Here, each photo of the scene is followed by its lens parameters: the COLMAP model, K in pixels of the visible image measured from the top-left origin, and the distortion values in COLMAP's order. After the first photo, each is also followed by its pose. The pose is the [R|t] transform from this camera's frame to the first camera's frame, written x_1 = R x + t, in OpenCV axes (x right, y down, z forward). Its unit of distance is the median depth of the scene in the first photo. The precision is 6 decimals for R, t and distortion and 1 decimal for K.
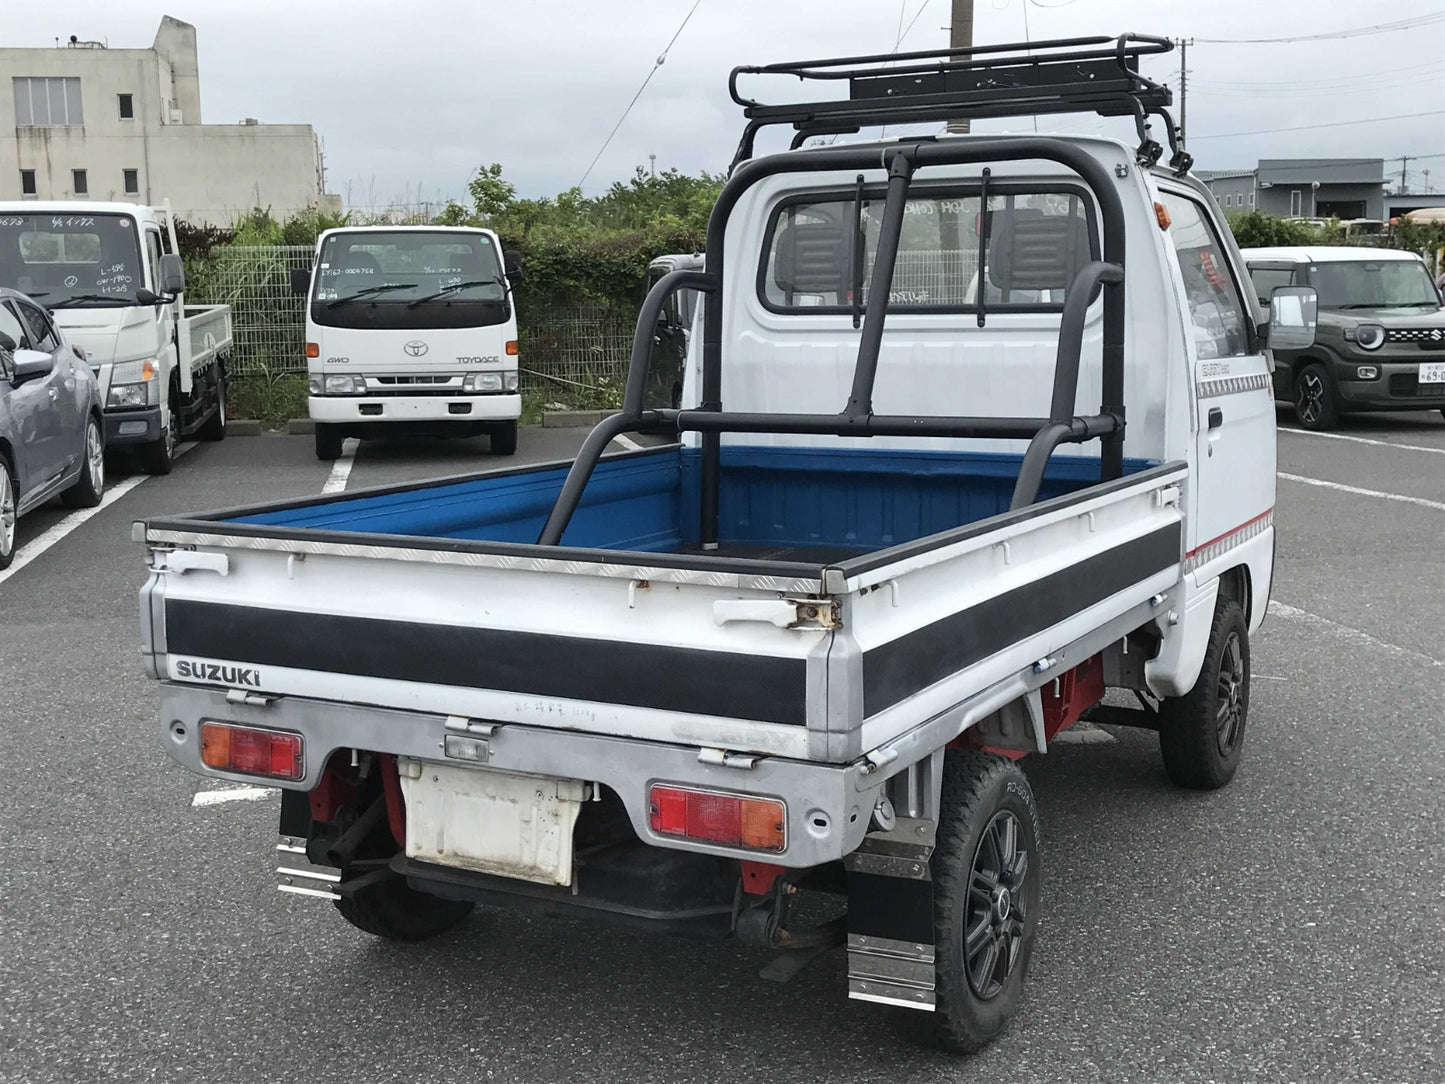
lens RADIAL K [[1750.5, 0, 698.2], [0, 1750.5, 539.1], [0, 0, 1]] dist [0.096512, 0.000000]
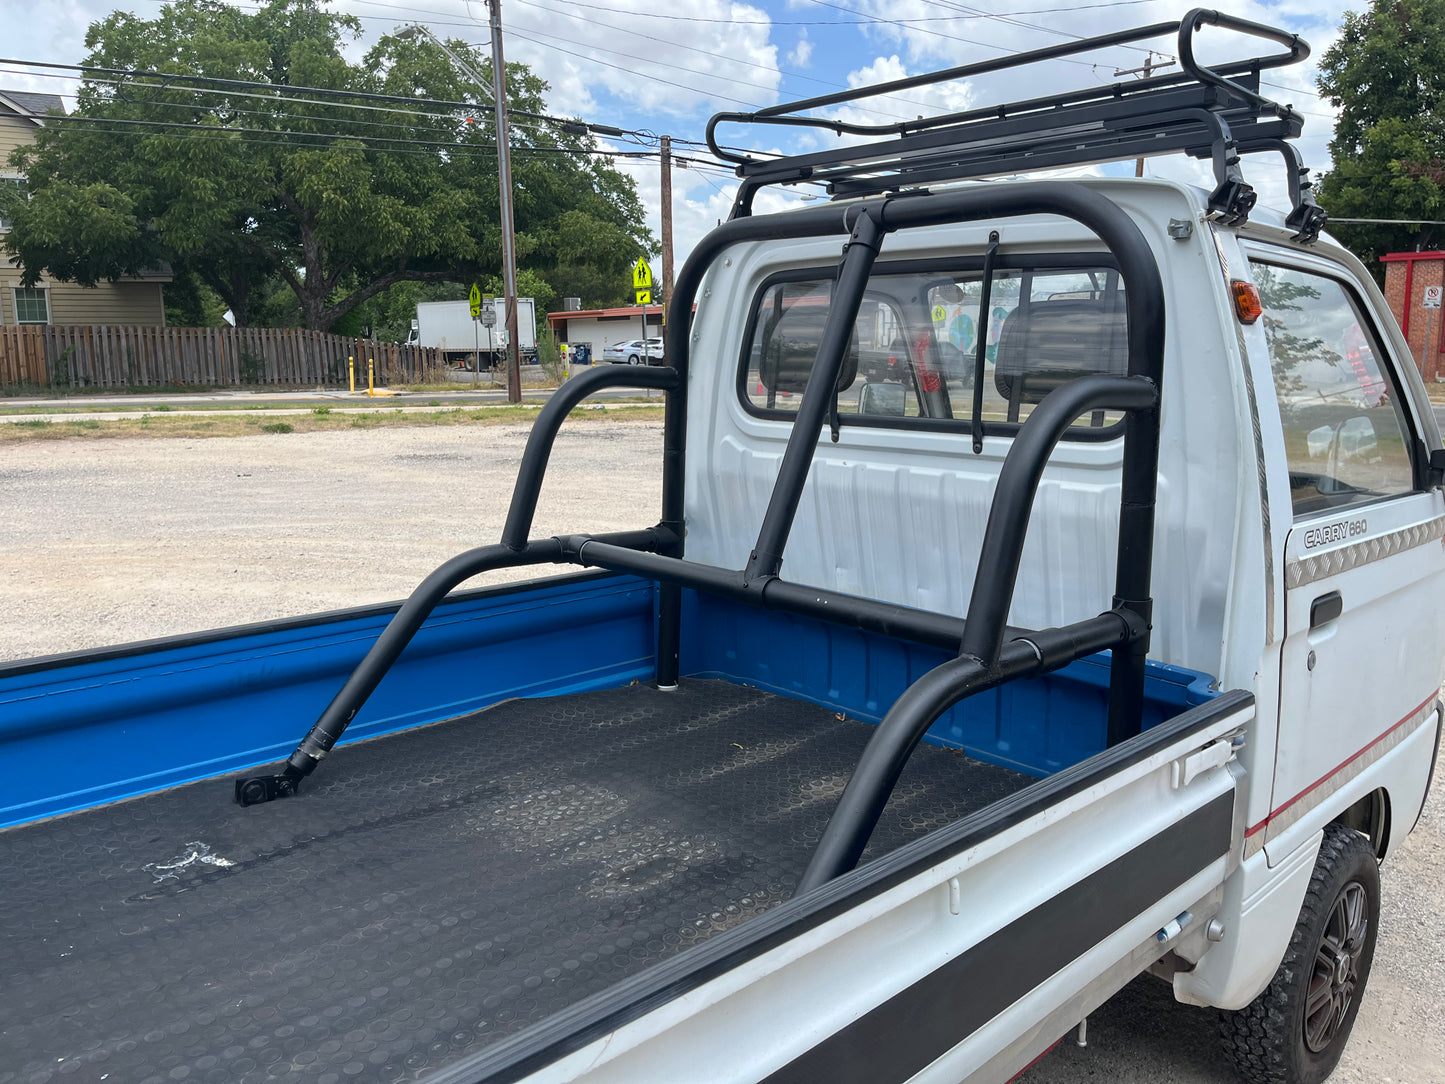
lens RADIAL K [[1097.6, 0, 735.2], [0, 1097.6, 532.8], [0, 0, 1]] dist [0.062270, -0.084947]
pose [[0.955396, 0.065845, -0.287895, 0.279276], [-0.056662, 0.997587, 0.040123, -0.141378], [0.289842, -0.022020, 0.956821, 0.755956]]
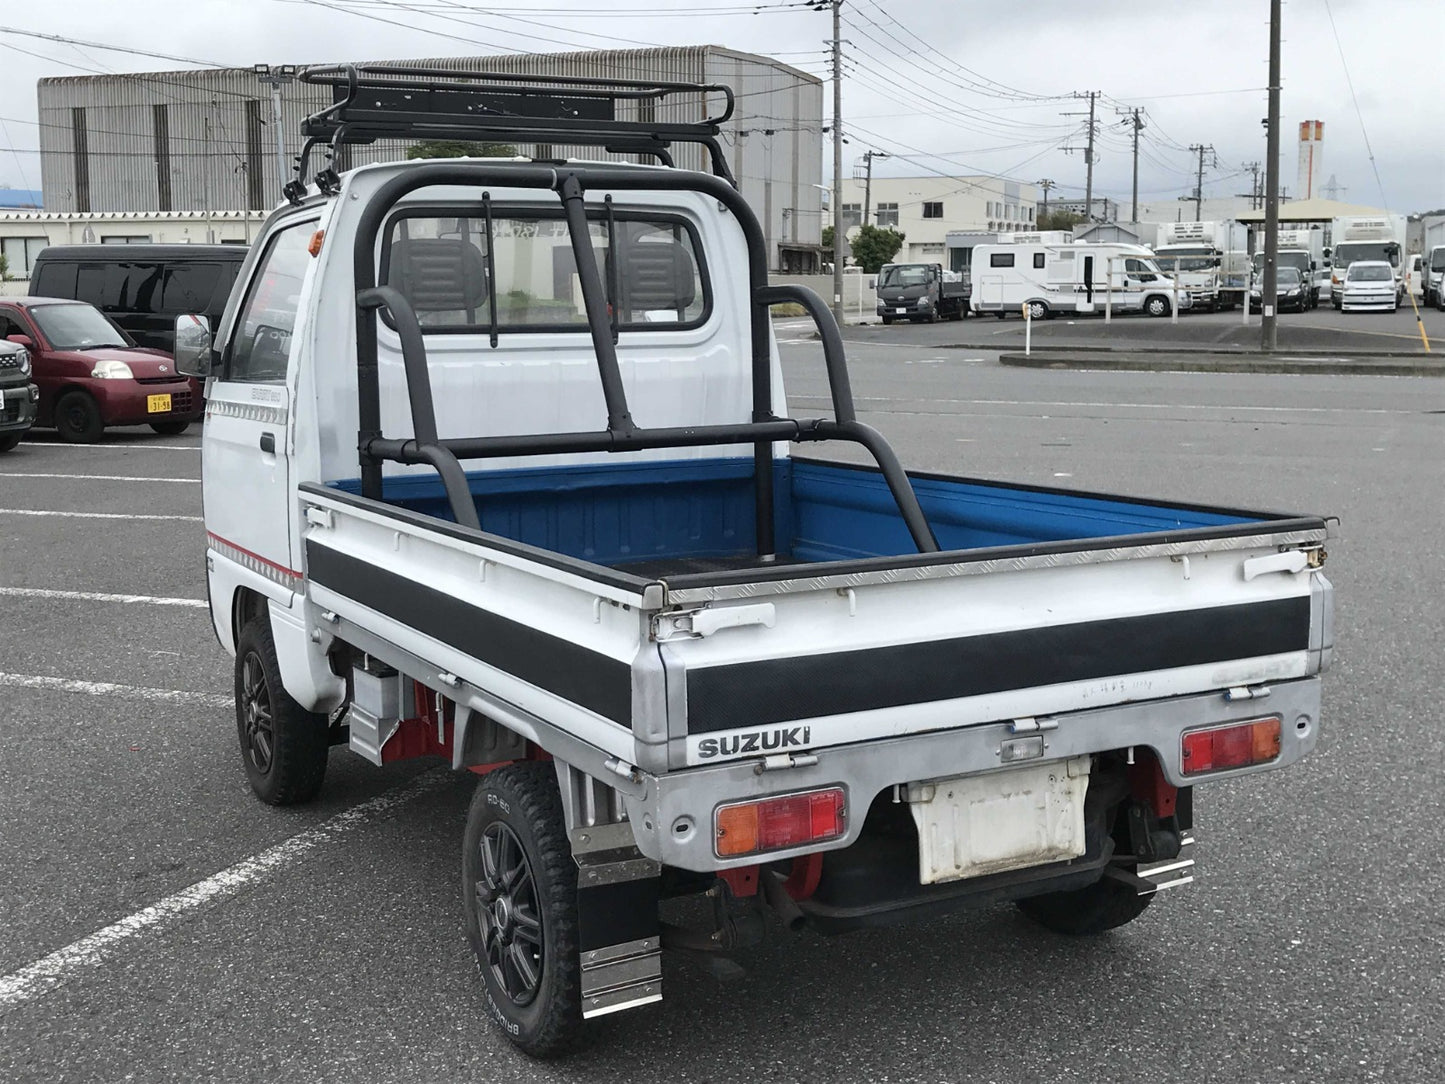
lens RADIAL K [[1750.5, 0, 724.6], [0, 1750.5, 540.6], [0, 0, 1]] dist [0.096512, 0.000000]
pose [[0.544343, -0.105577, 0.832192, -0.975569], [0.120298, 0.991619, 0.047115, -0.063984], [-0.830192, 0.074464, 0.552482, 0.521925]]
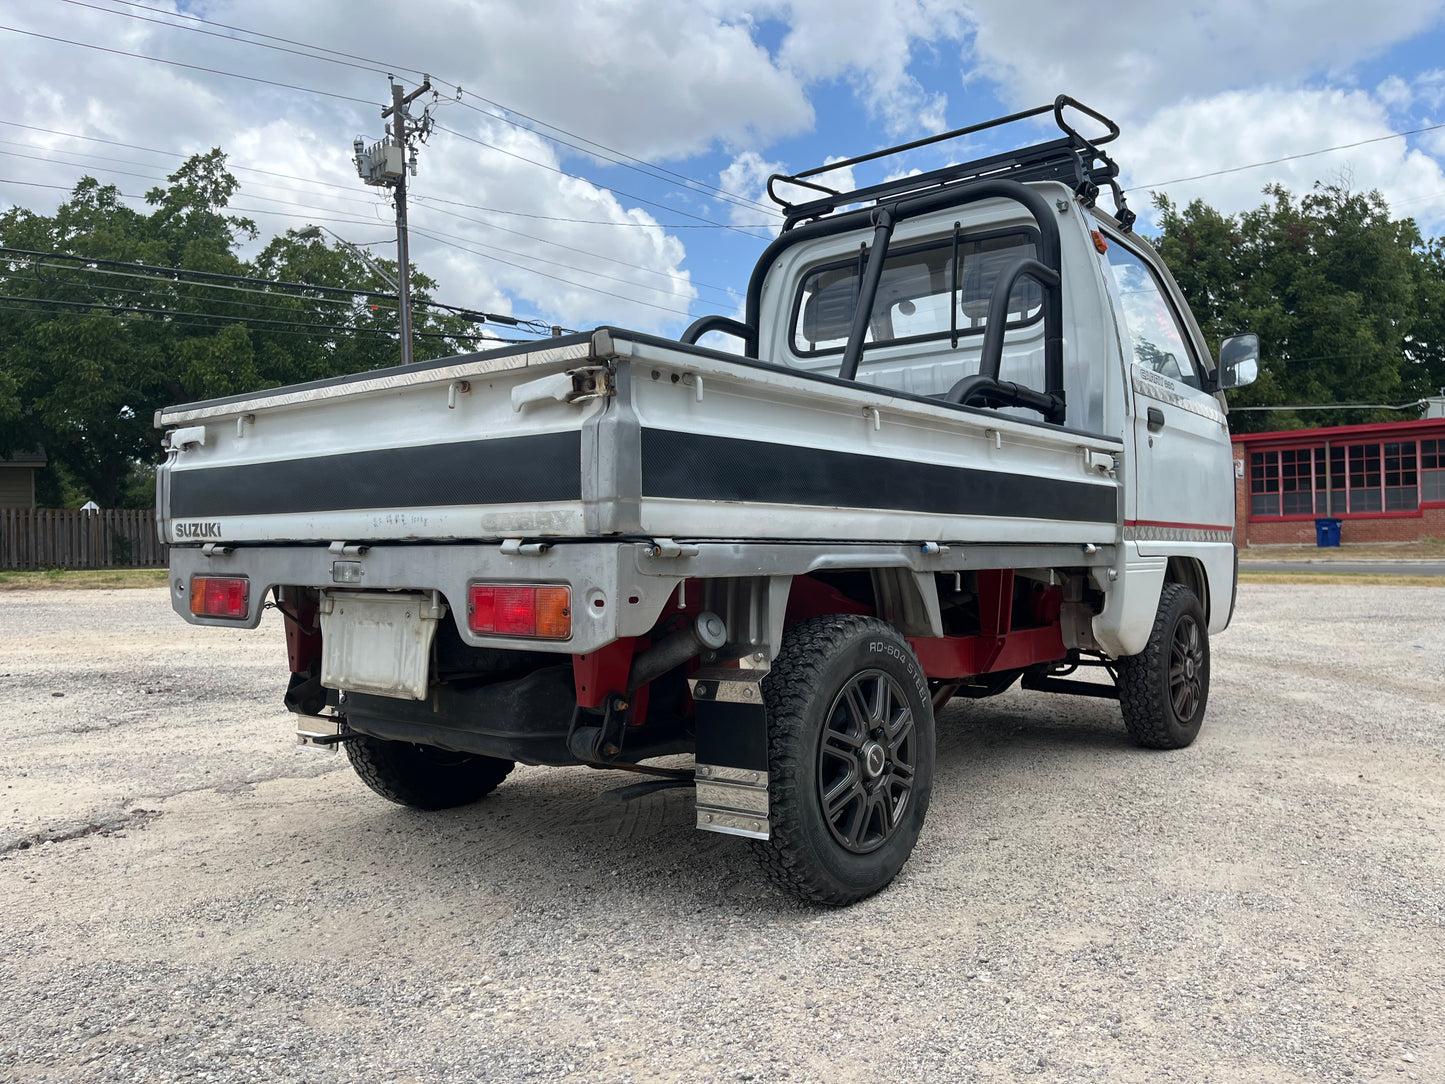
lens RADIAL K [[1097.6, 0, 732.6], [0, 1097.6, 546.5], [0, 0, 1]] dist [0.062270, -0.084947]
pose [[0.984060, 0.005221, -0.177760, 0.205597], [-0.028933, 0.990951, -0.131067, 0.170843], [0.175467, 0.134121, 0.975307, 0.341294]]
